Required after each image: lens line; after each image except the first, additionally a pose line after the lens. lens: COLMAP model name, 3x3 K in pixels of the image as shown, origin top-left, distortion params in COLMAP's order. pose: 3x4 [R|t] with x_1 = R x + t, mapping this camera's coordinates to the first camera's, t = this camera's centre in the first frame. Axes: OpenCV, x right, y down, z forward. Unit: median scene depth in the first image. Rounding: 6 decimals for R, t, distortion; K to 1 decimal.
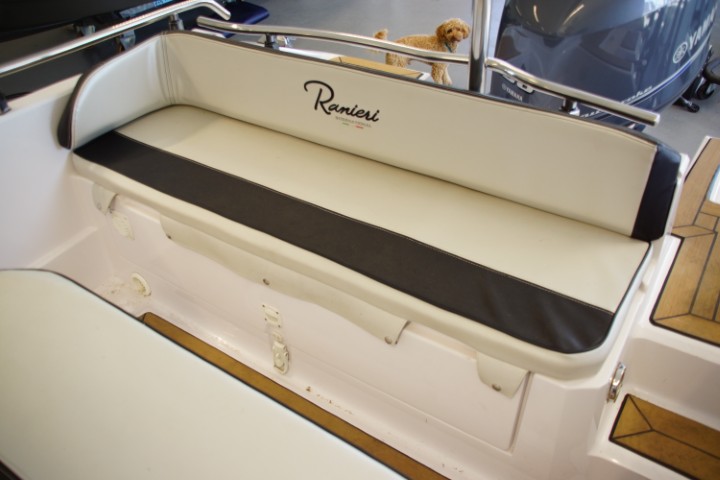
lens RADIAL K [[616.4, 0, 360.0], [0, 616.4, 240.0], [0, 0, 1]] dist [-0.166764, 0.210230]
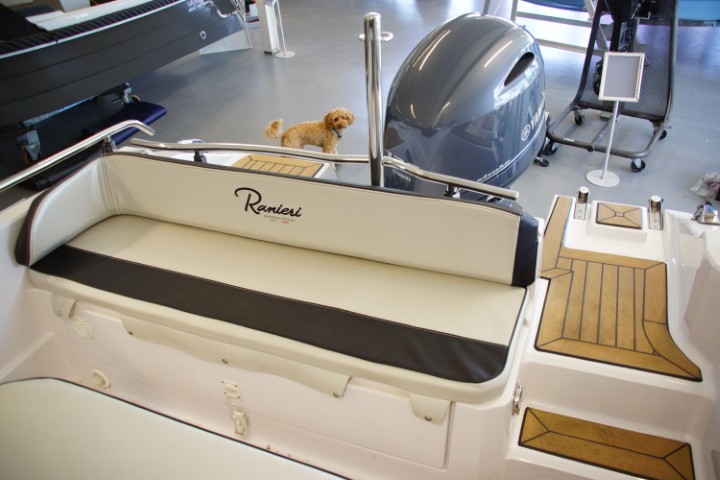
lens RADIAL K [[578.9, 0, 360.0], [0, 578.9, 240.0], [0, 0, 1]] dist [-0.162186, 0.155396]
pose [[0.978634, -0.112151, 0.172331, -0.056362], [0.129826, 0.986981, -0.094944, -0.022010], [-0.159439, 0.115289, 0.980453, -0.135502]]
